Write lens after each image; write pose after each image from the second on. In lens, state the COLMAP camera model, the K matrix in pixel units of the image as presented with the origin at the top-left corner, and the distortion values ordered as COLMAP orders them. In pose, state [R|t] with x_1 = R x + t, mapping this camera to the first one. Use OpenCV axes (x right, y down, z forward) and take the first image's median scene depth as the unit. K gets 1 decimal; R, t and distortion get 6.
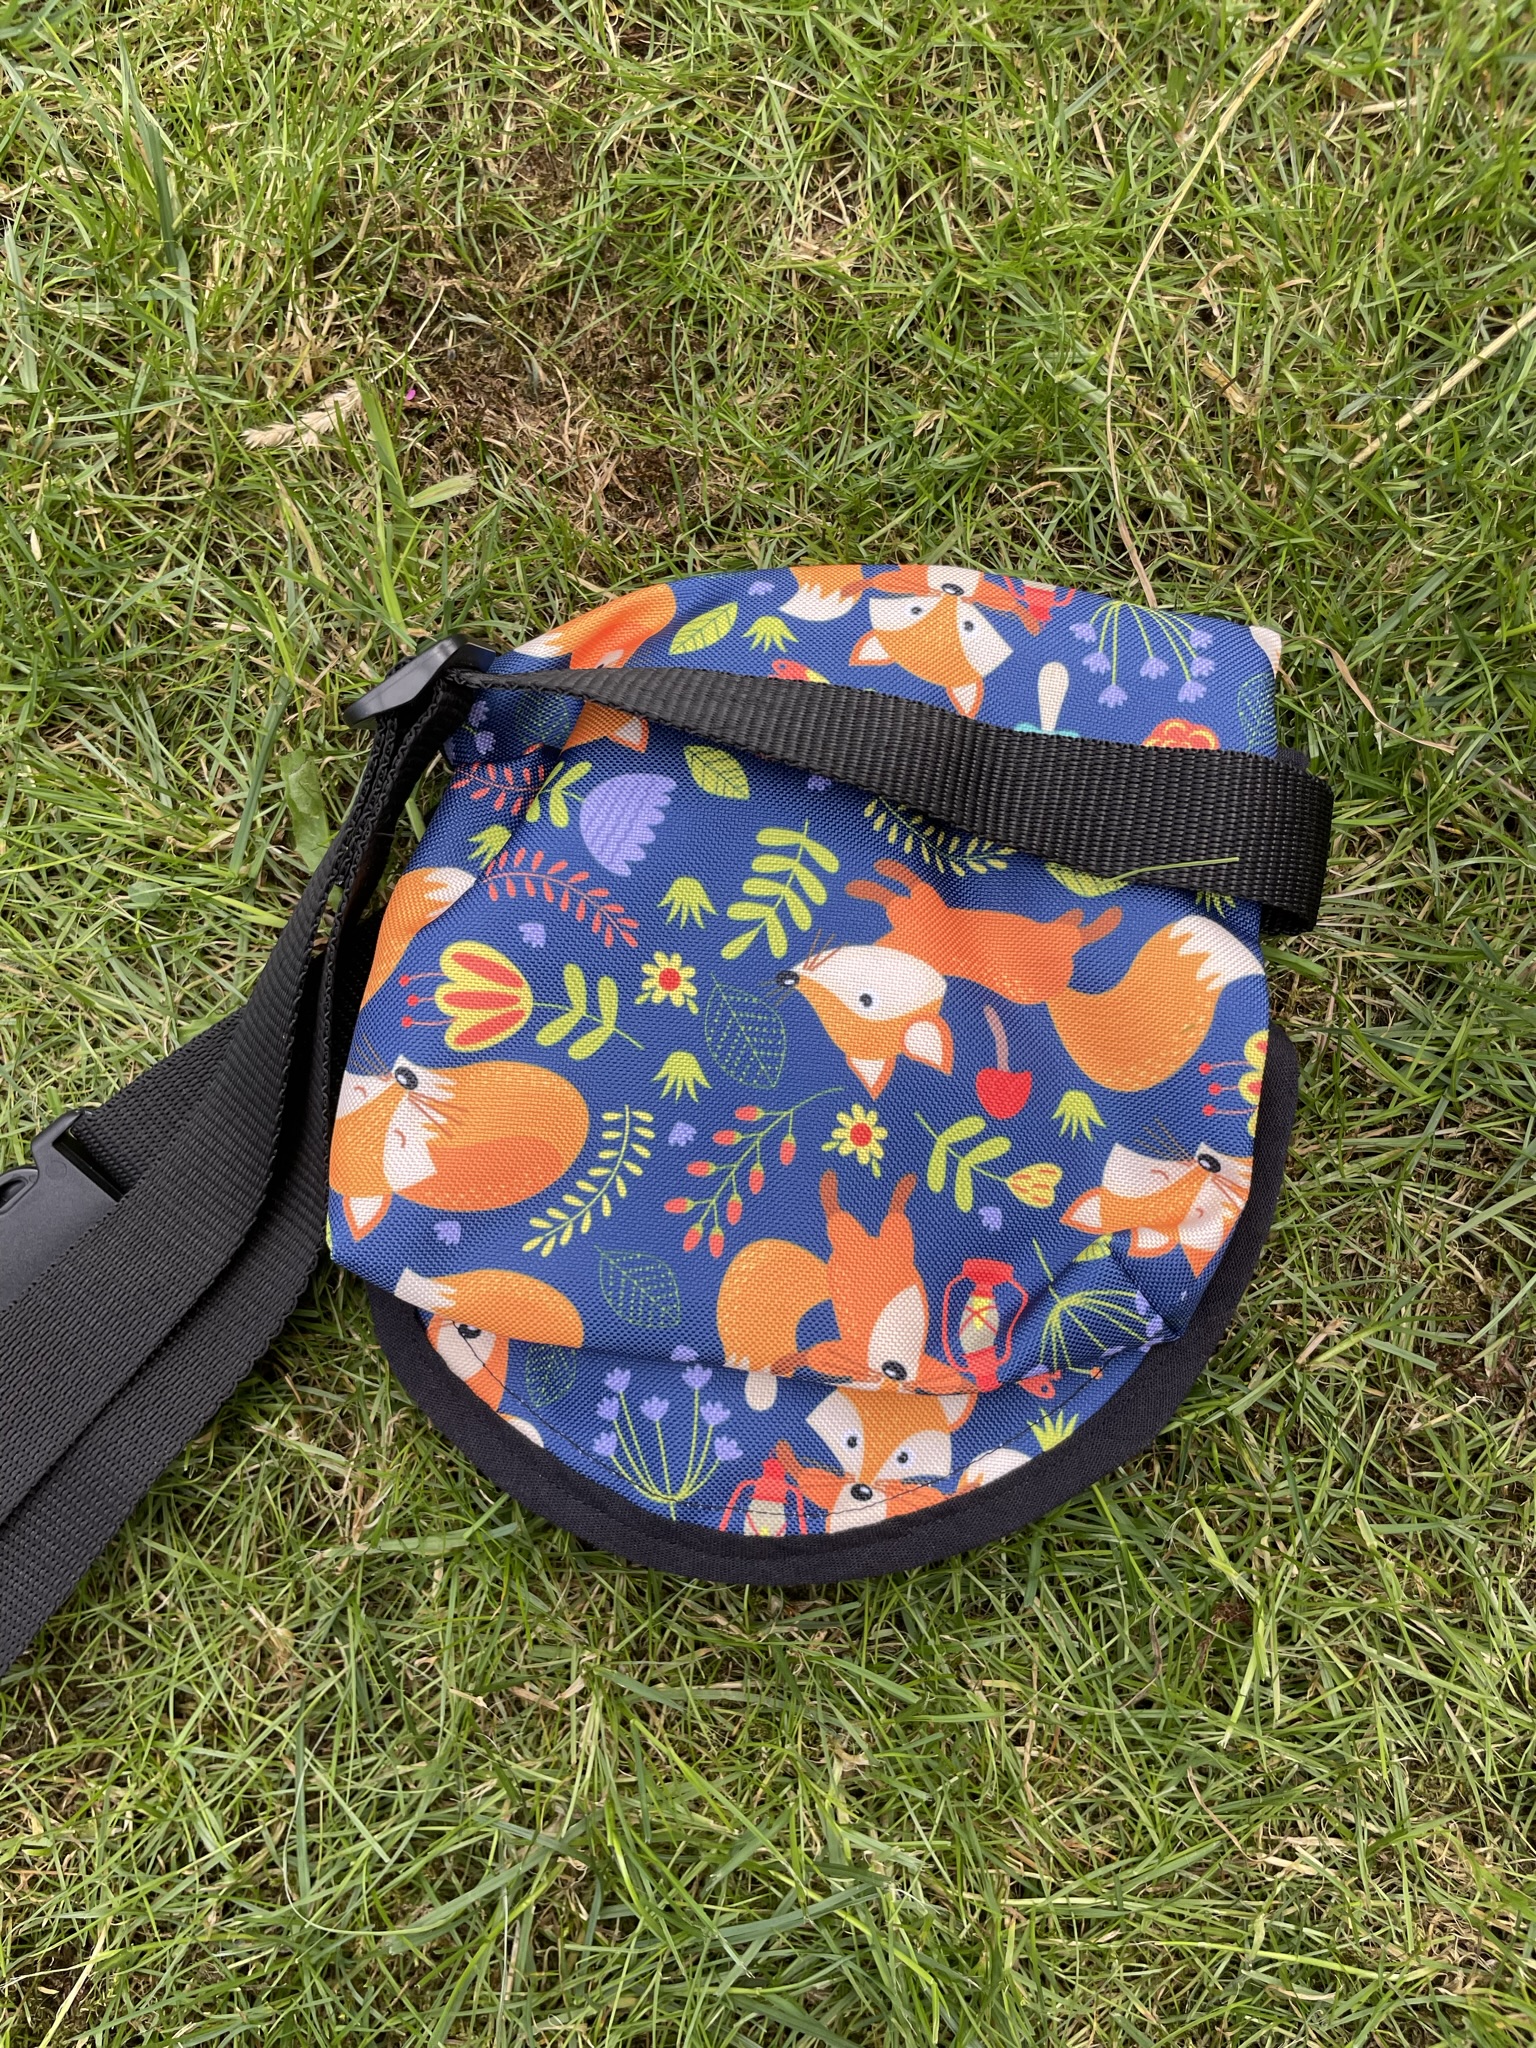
lens RADIAL K [[1583.6, 0, 752.6], [0, 1583.6, 1039.3], [0, 0, 1]] dist [0.063705, -0.105376]
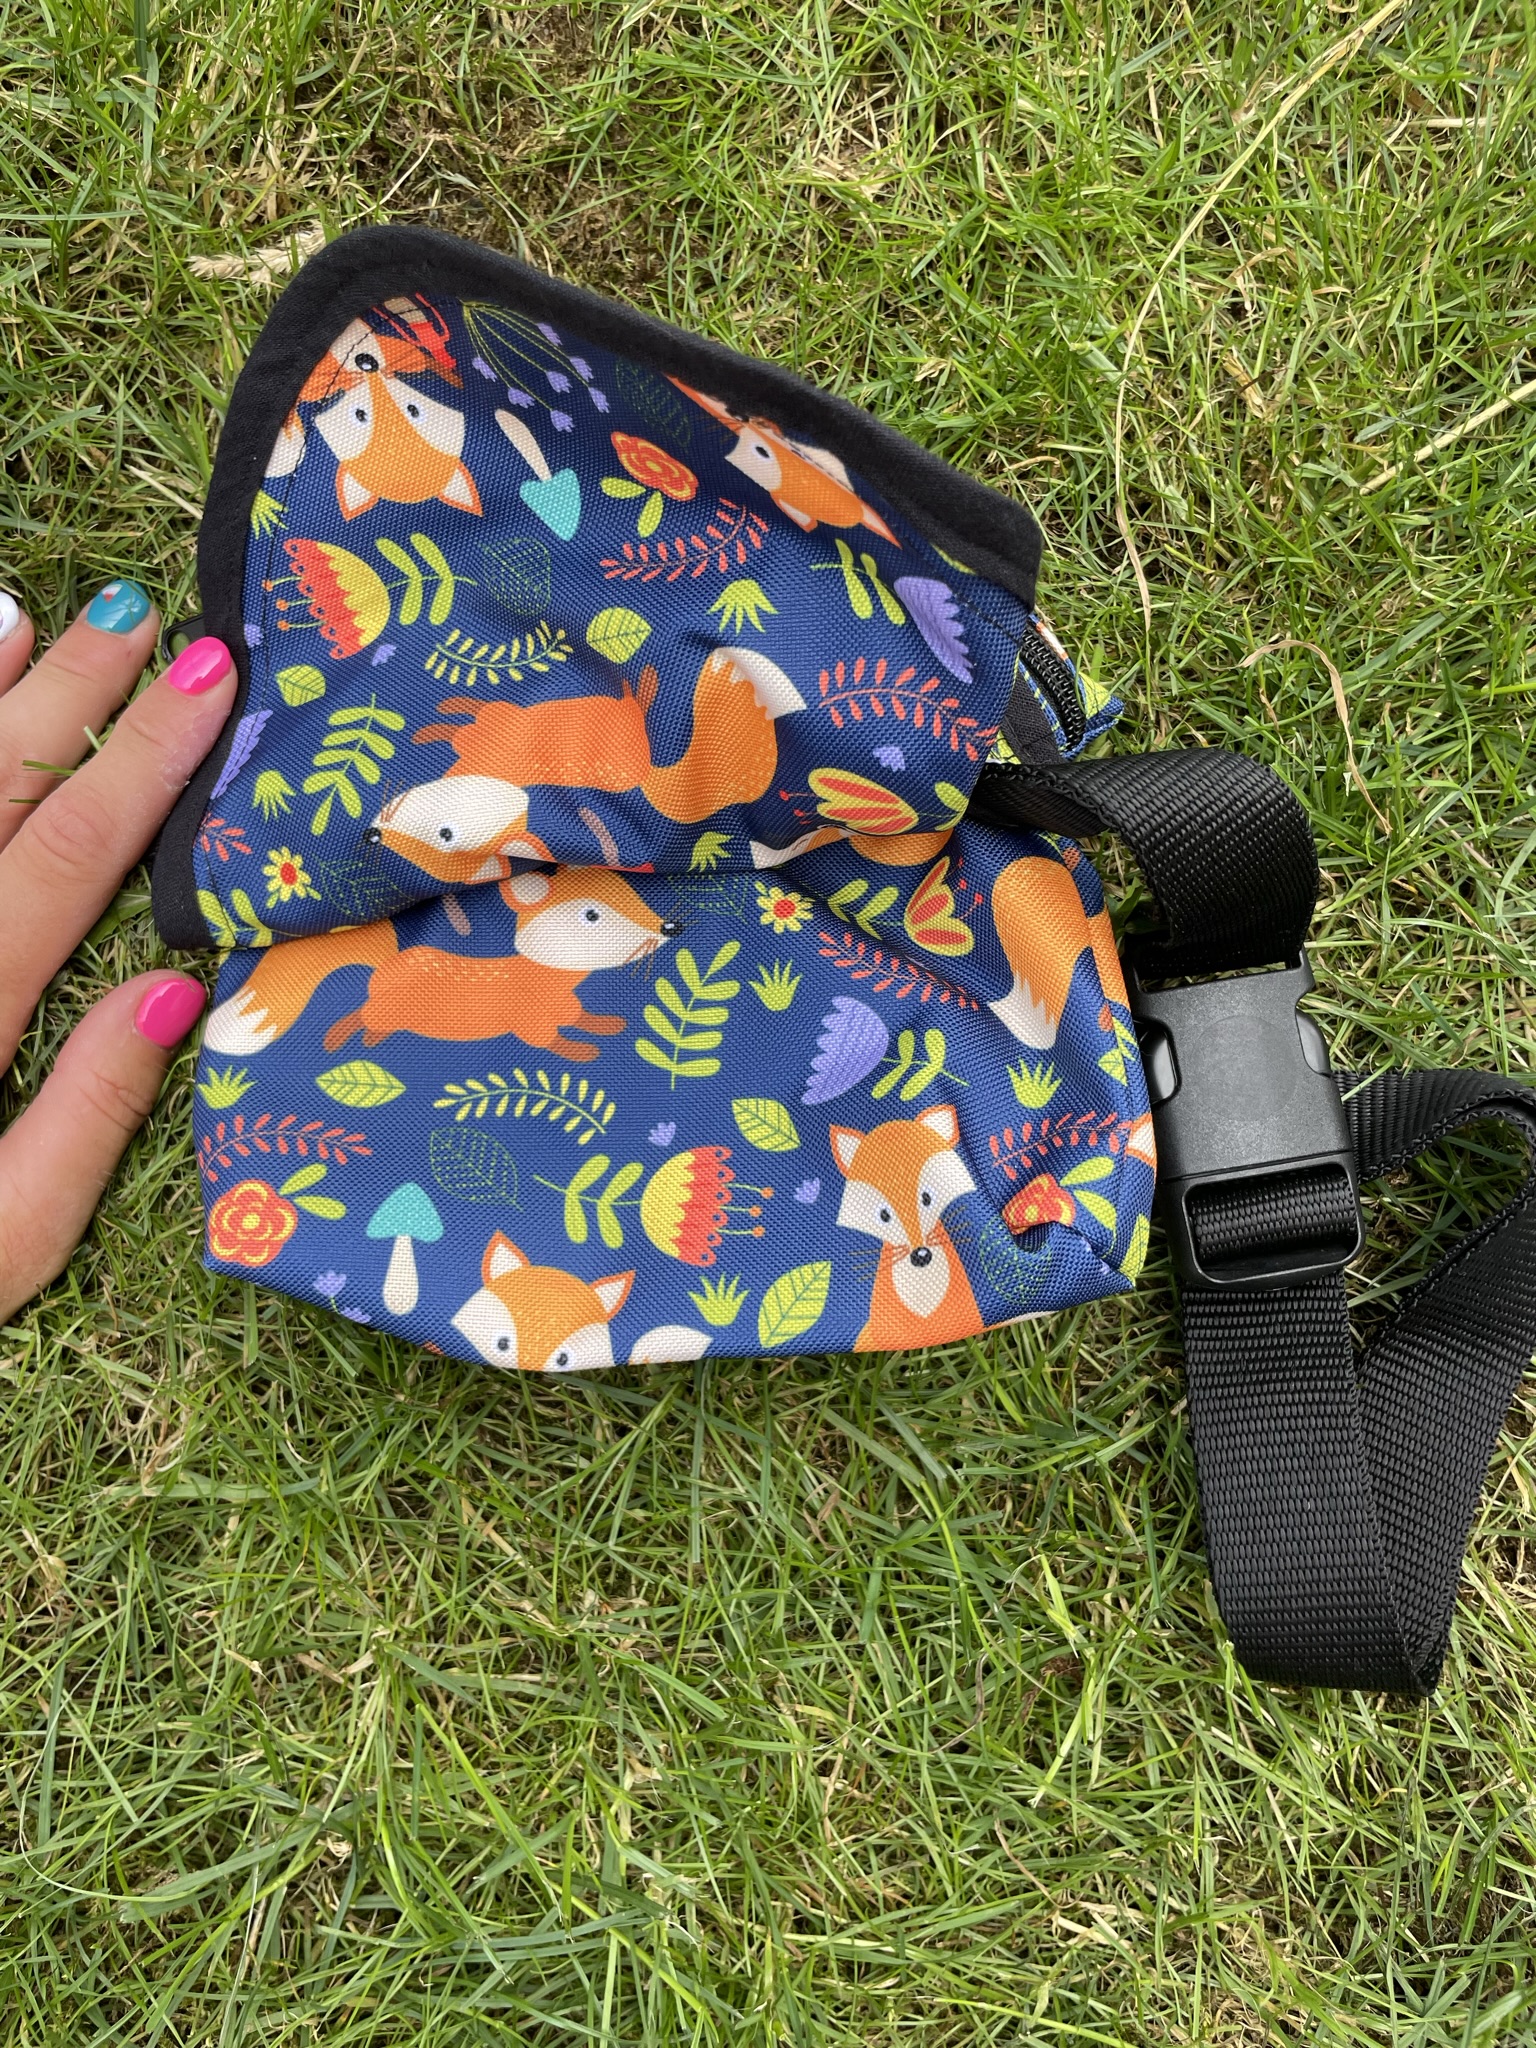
lens RADIAL K [[1583.6, 0, 760.2], [0, 1583.6, 1029.1], [0, 0, 1]] dist [0.063705, -0.105376]
pose [[0.988400, 0.141130, 0.056111, 0.012824], [-0.142253, 0.989692, 0.016545, -0.007439], [-0.053197, -0.024335, 0.998287, 0.062810]]
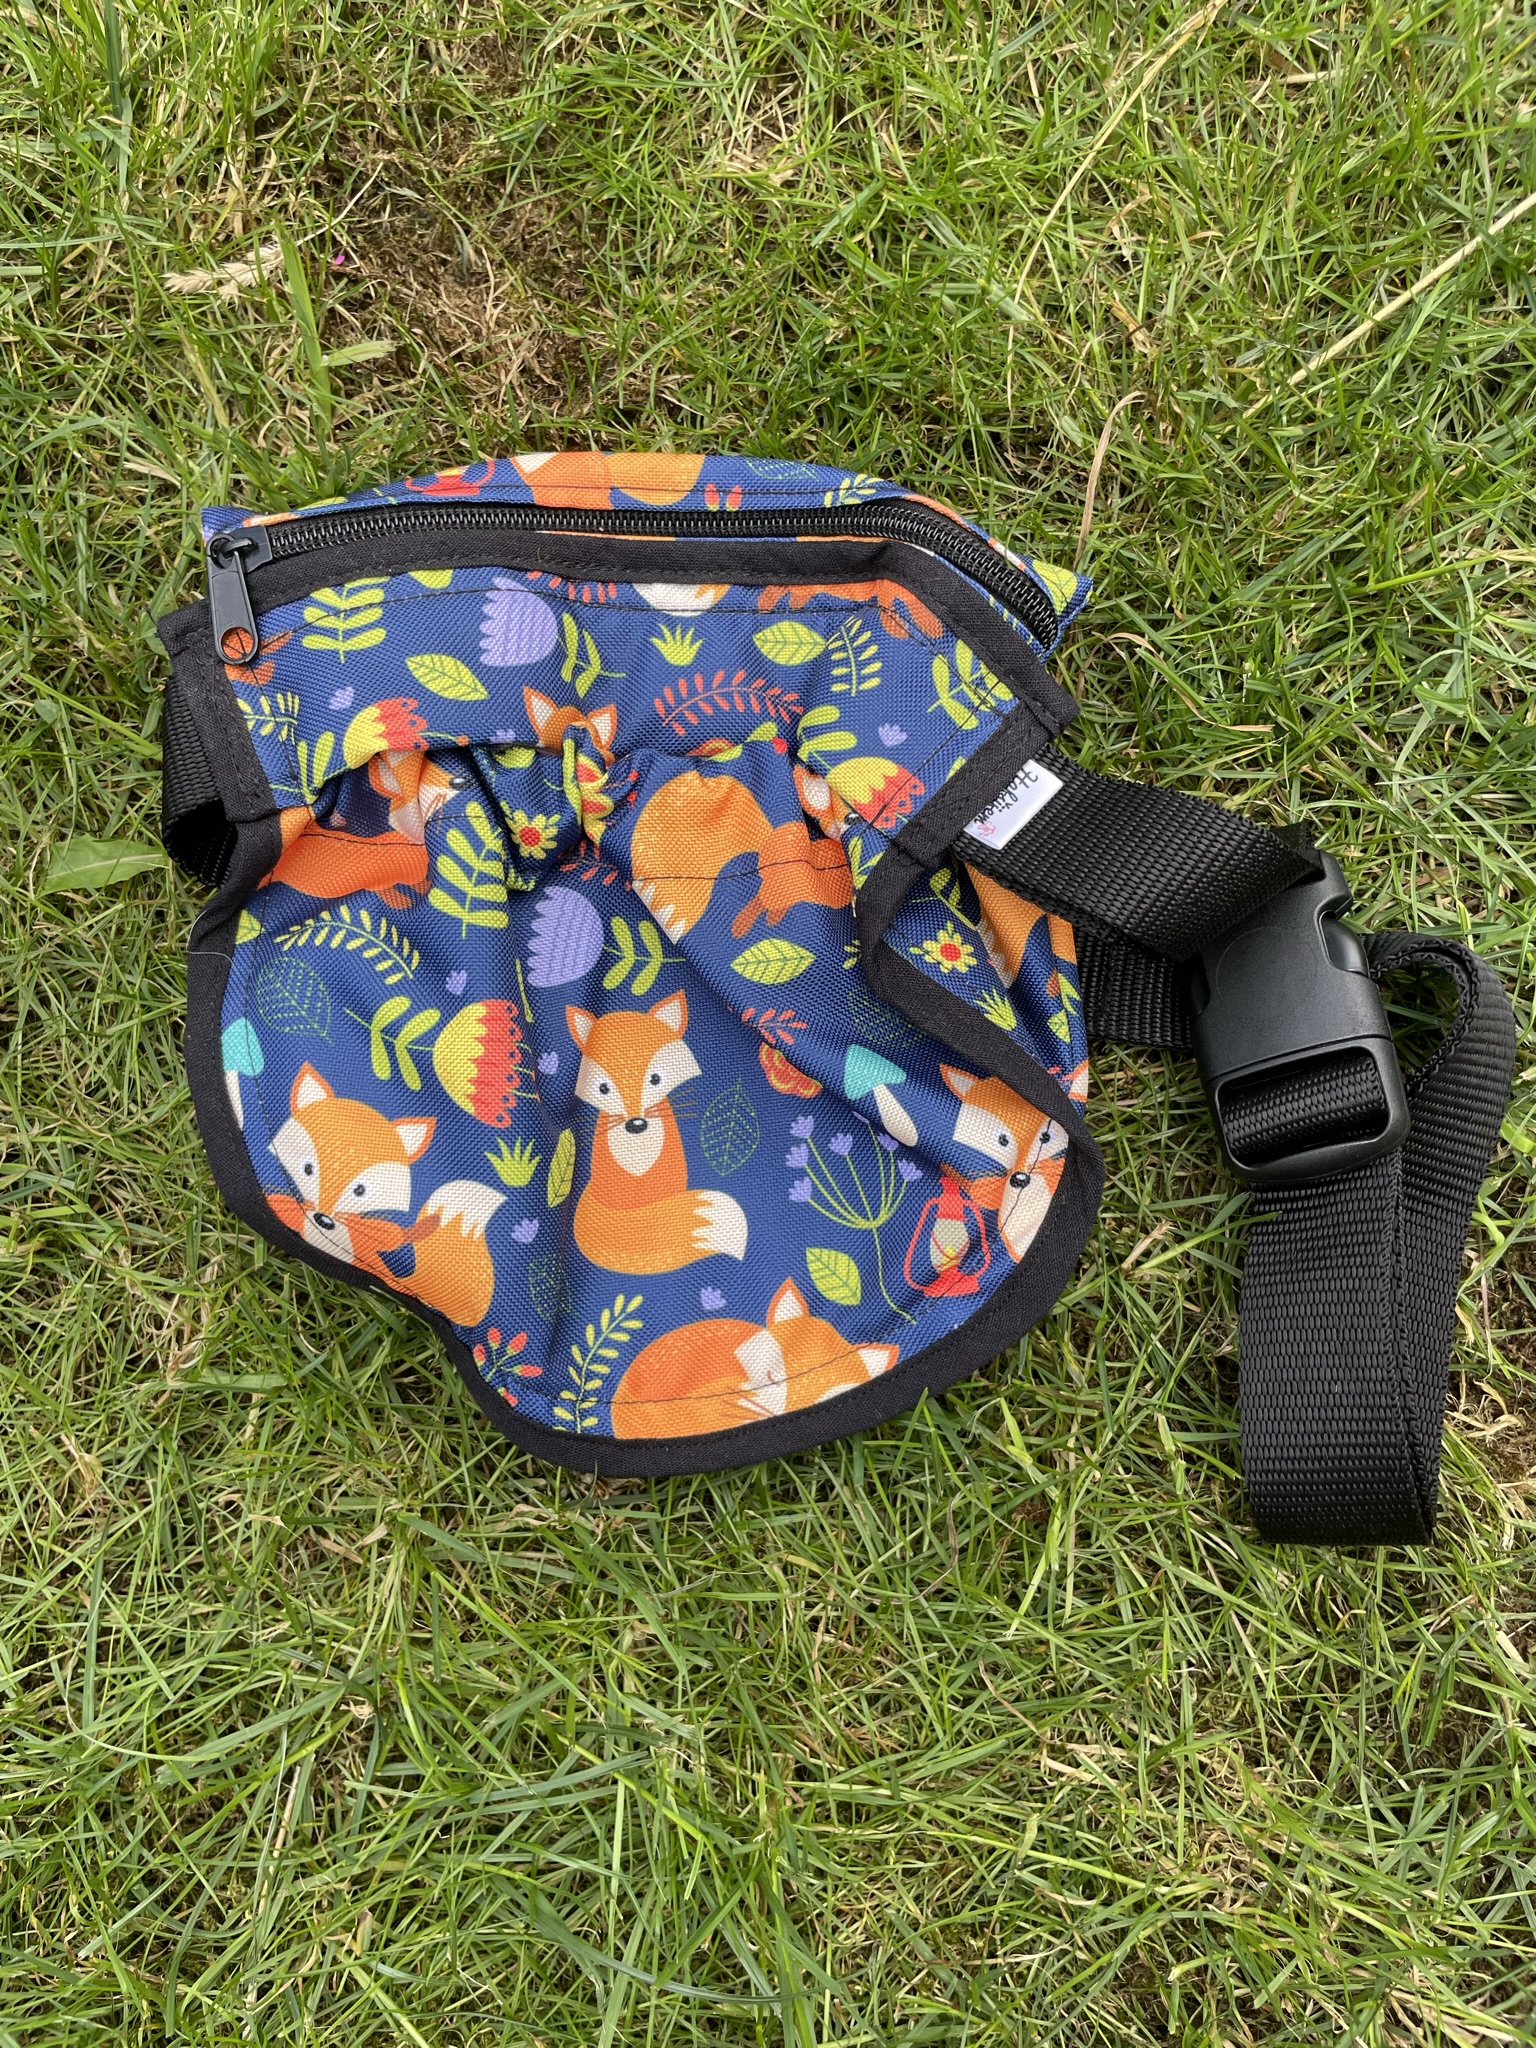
lens RADIAL K [[1583.6, 0, 767.1], [0, 1583.6, 1014.5], [0, 0, 1]] dist [0.063705, -0.105376]
pose [[0.995973, 0.085876, 0.025733, 0.074114], [-0.085239, 0.996049, -0.024896, 0.079260], [-0.027769, 0.022602, 0.999359, -0.012739]]
